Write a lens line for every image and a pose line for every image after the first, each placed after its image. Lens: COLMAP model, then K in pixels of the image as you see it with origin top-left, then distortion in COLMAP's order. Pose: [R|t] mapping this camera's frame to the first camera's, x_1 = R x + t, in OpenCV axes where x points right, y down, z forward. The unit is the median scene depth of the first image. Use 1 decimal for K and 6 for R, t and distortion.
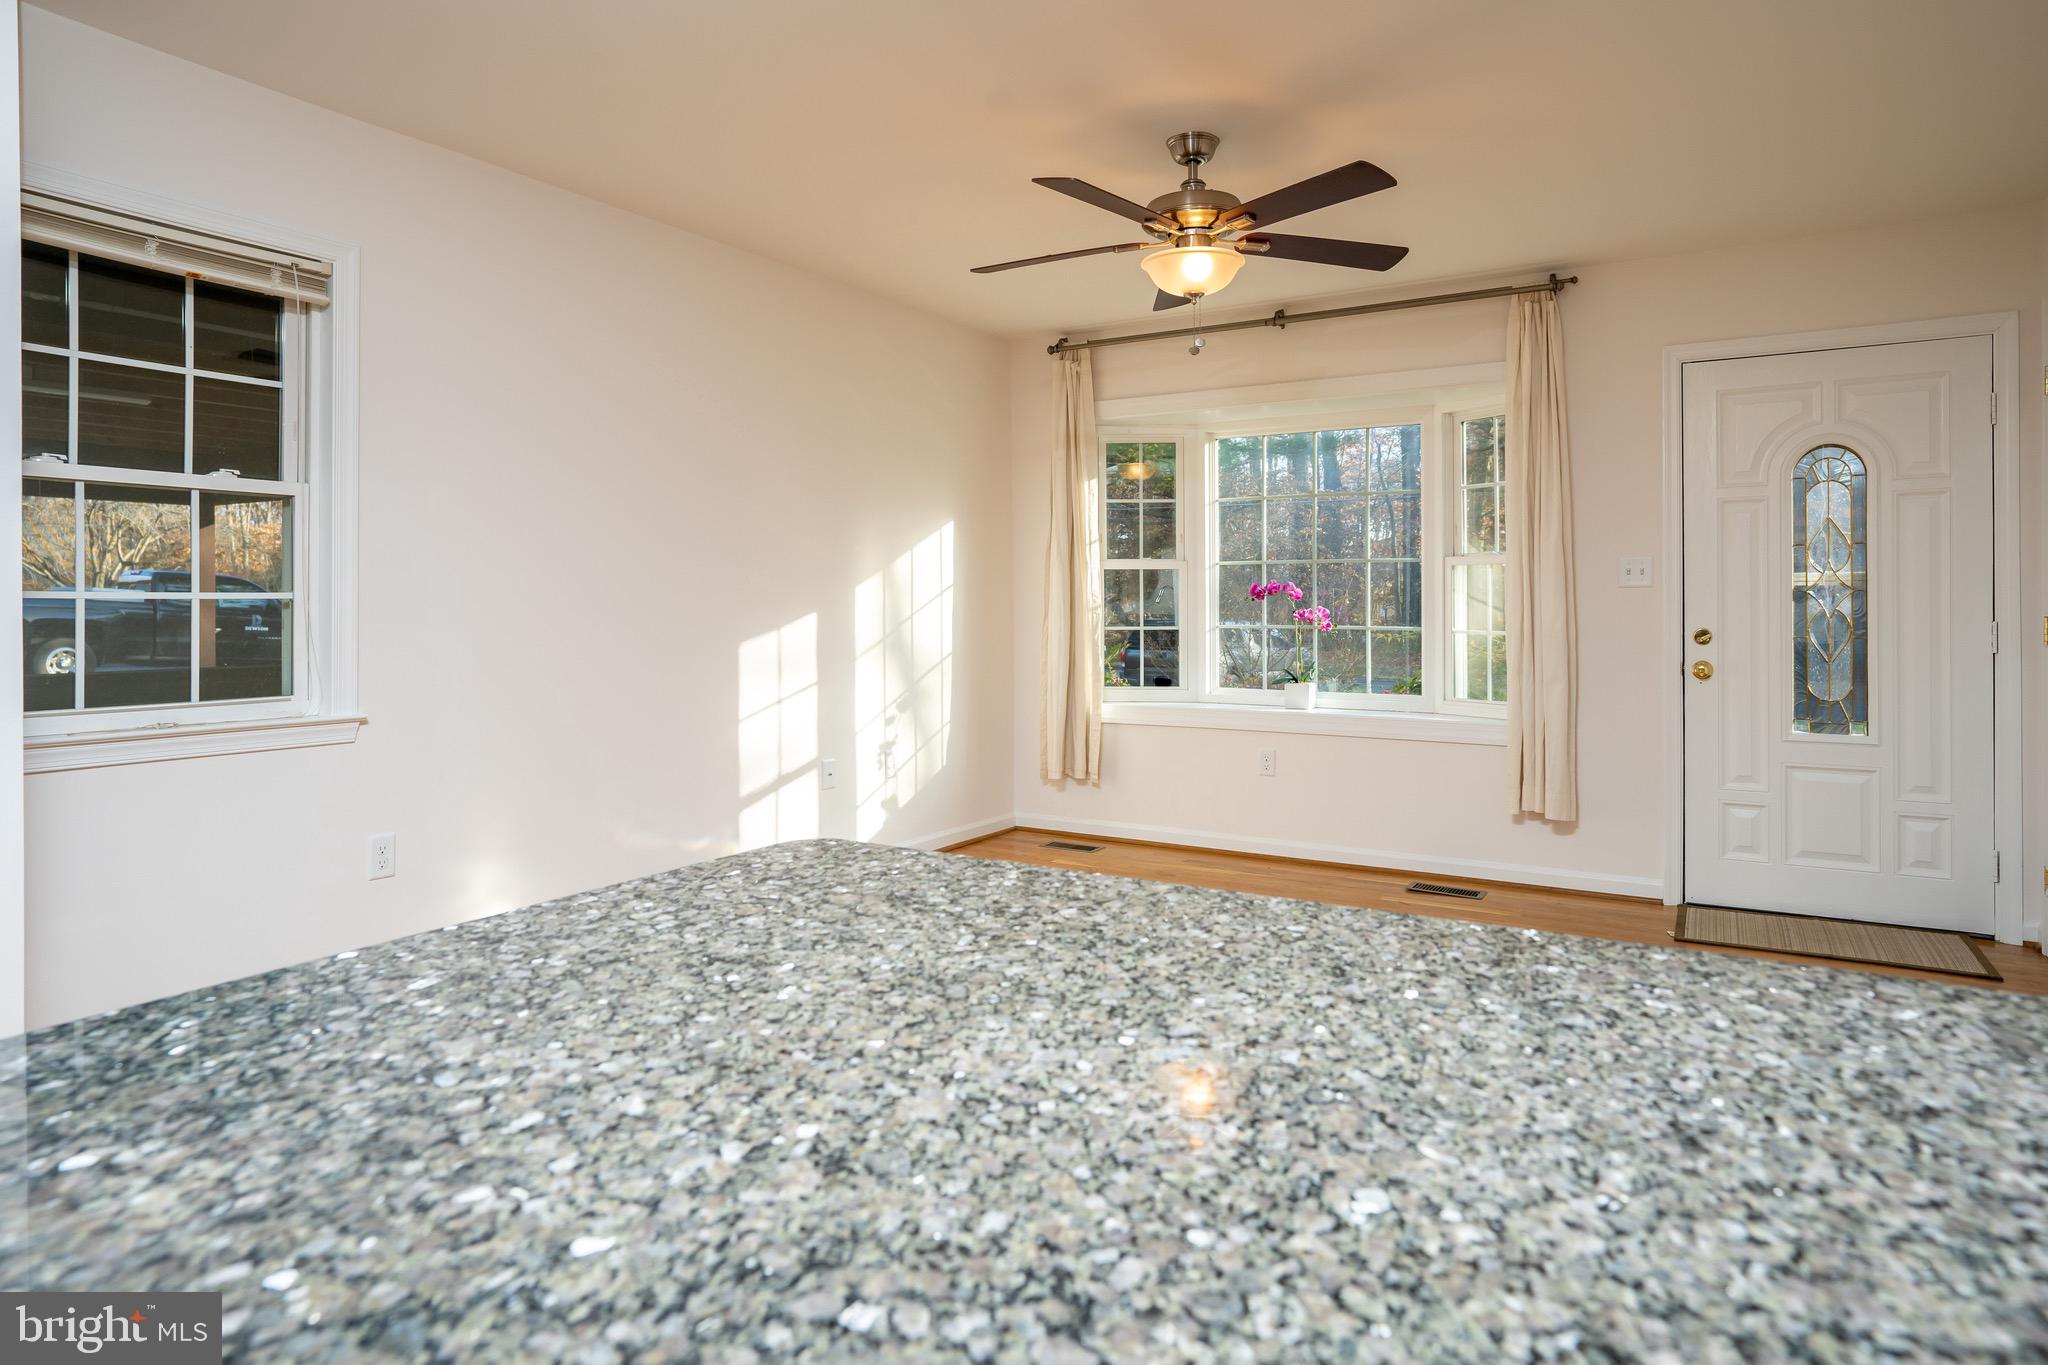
lens RADIAL K [[1194.1, 0, 1052.3], [0, 1194.1, 606.4], [0, 0, 1]] dist [-0.028416, 0.013975]
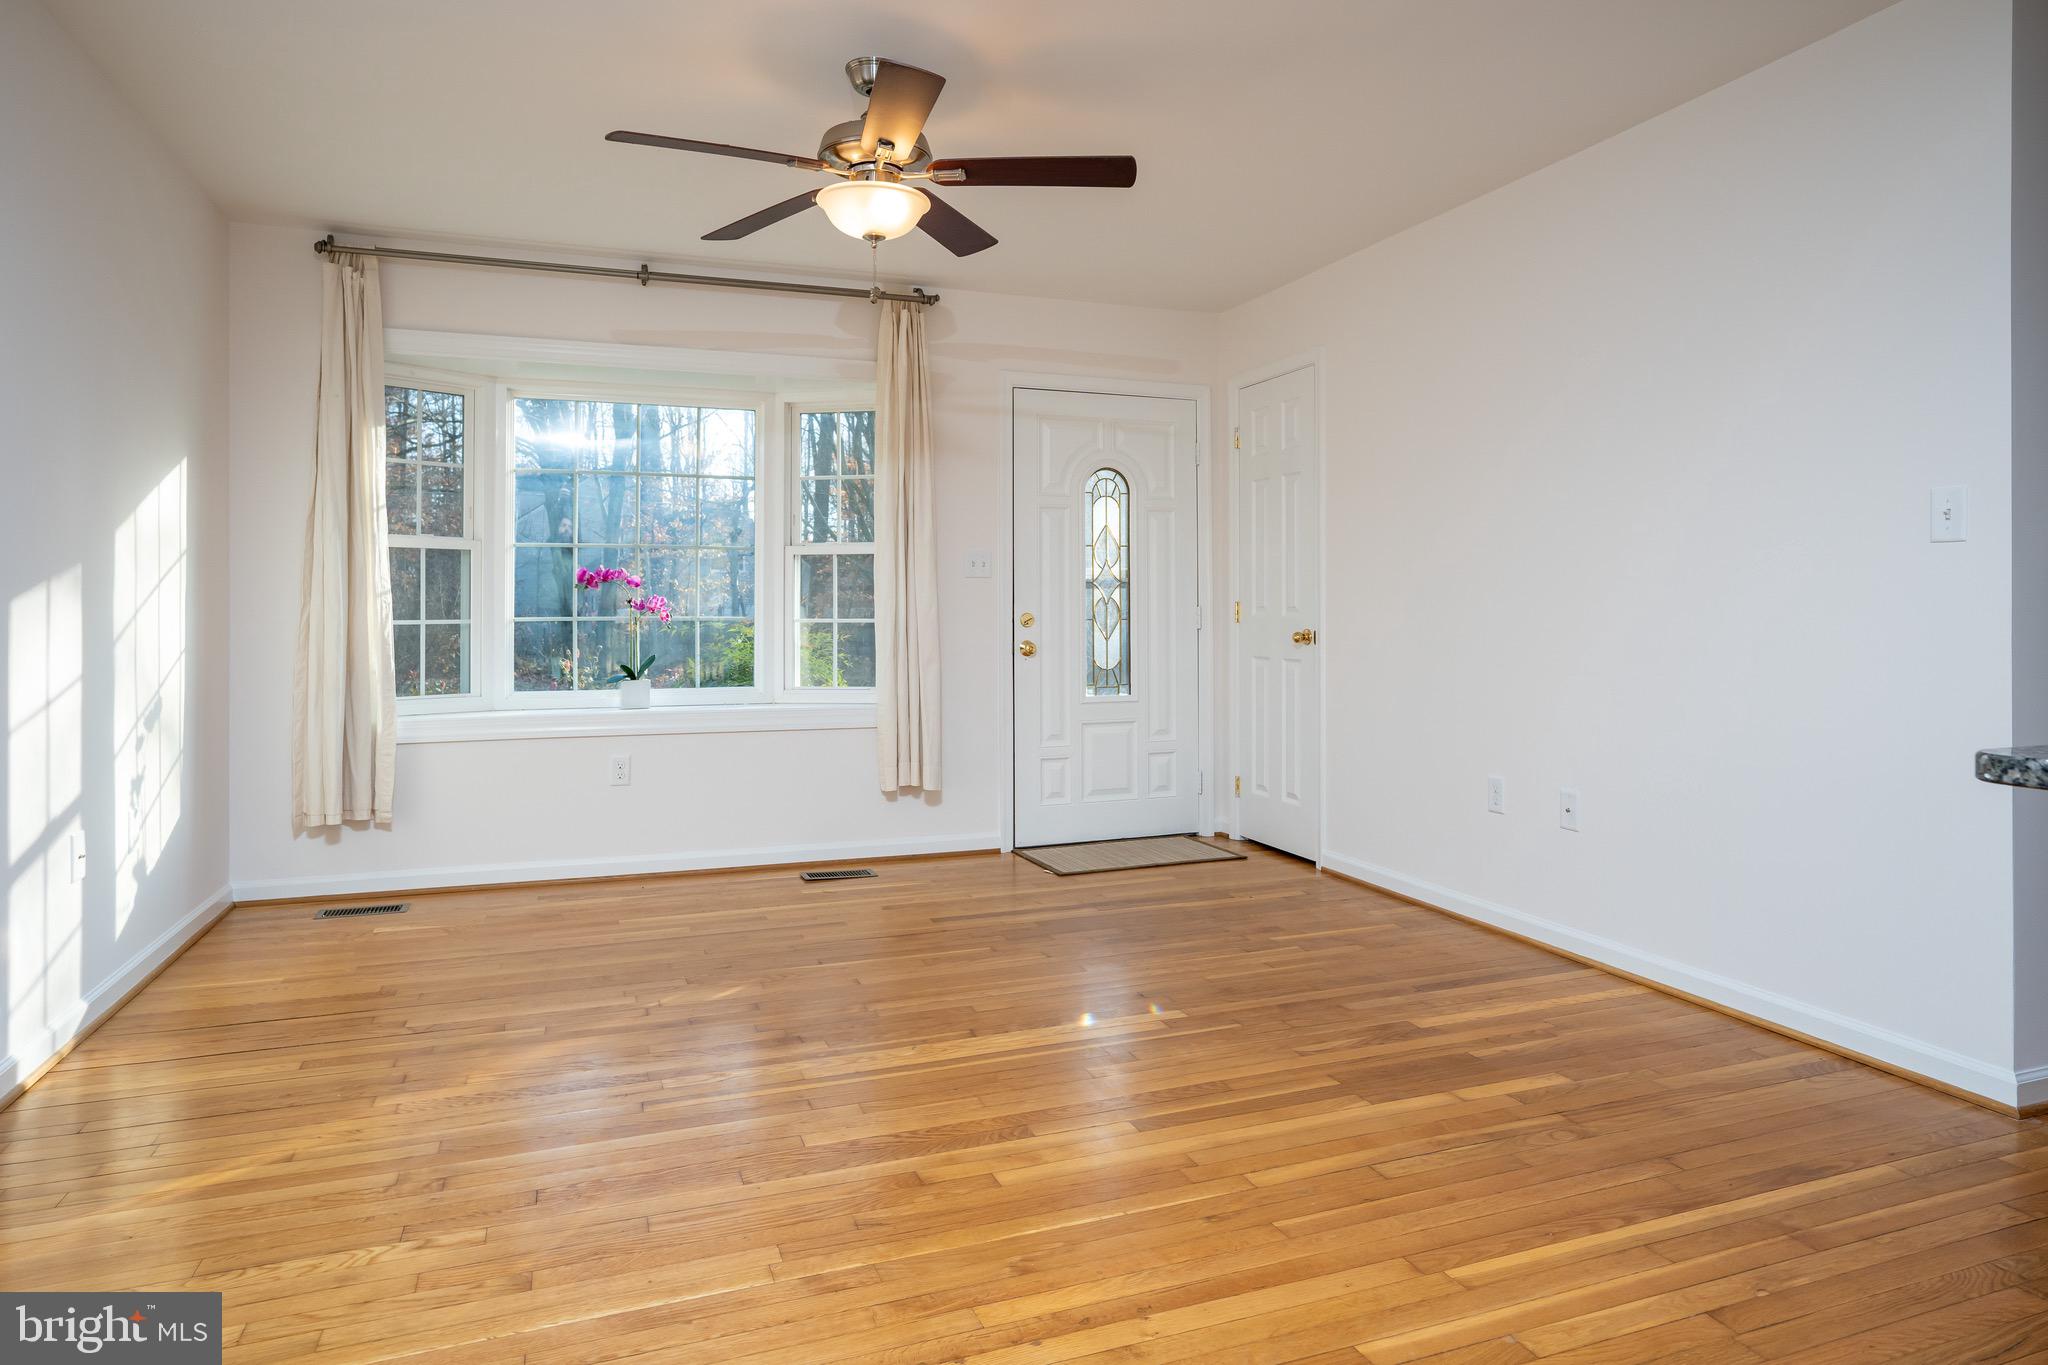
lens RADIAL K [[1194.1, 0, 1002.4], [0, 1194.1, 603.6], [0, 0, 1]] dist [-0.028416, 0.013975]
pose [[0.628302, 0.001490, 0.777968, -0.346385], [0.001717, 0.999993, -0.003302, 0.010949], [-0.777967, 0.003410, 0.628296, 0.235878]]
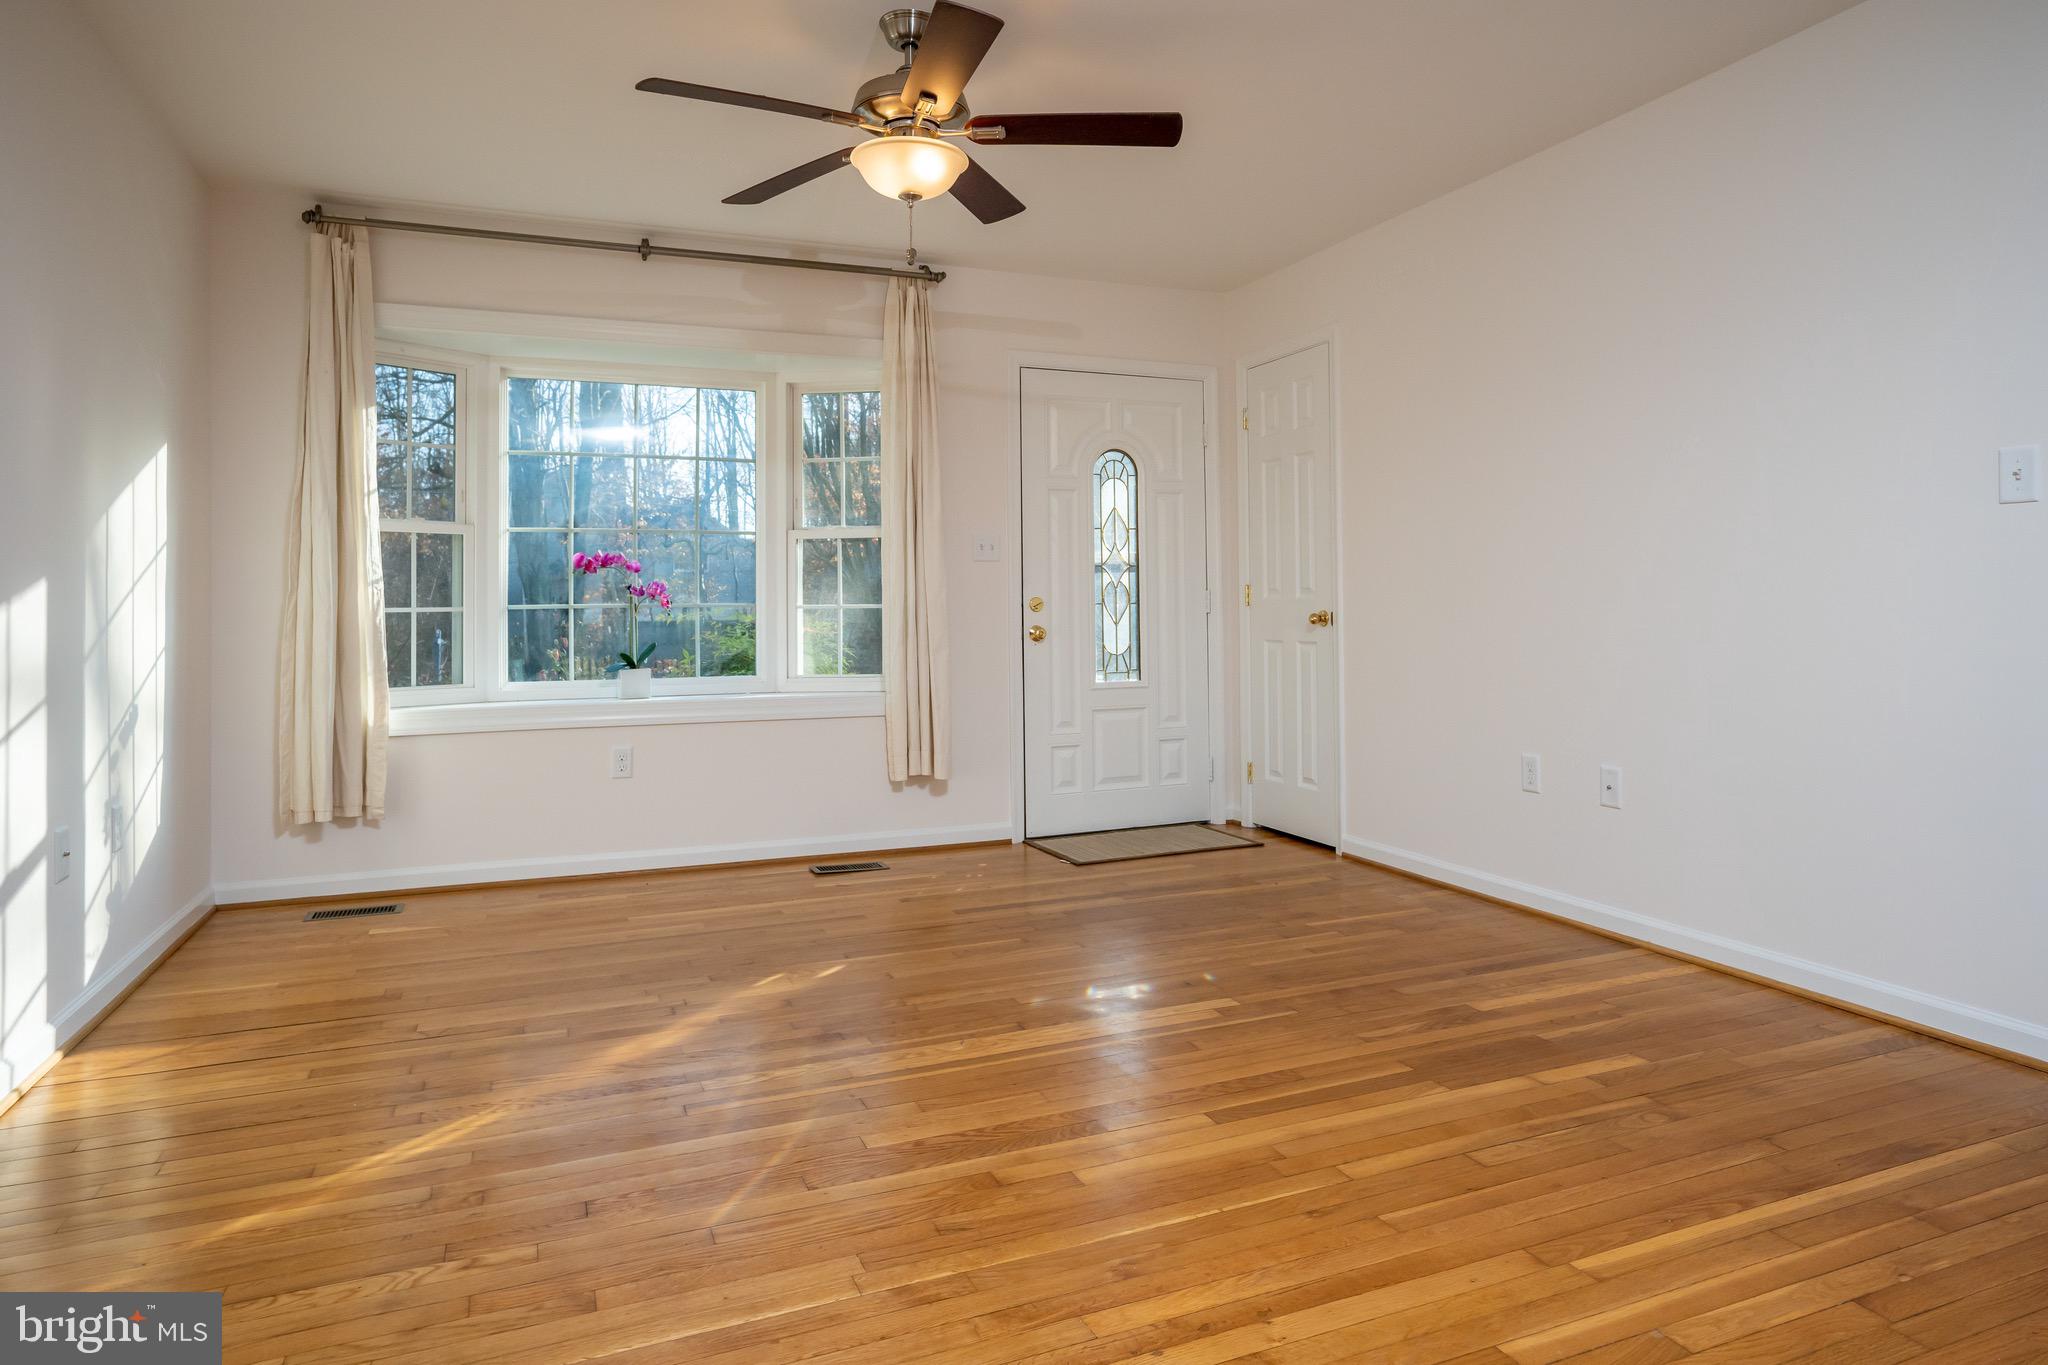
lens RADIAL K [[1194.1, 0, 1000.0], [0, 1194.1, 588.0], [0, 0, 1]] dist [-0.028416, 0.013975]
pose [[0.603610, 0.006353, 0.797255, -0.353144], [0.010312, 0.999822, -0.015774, 0.023581], [-0.797213, 0.017743, 0.603437, 0.283844]]
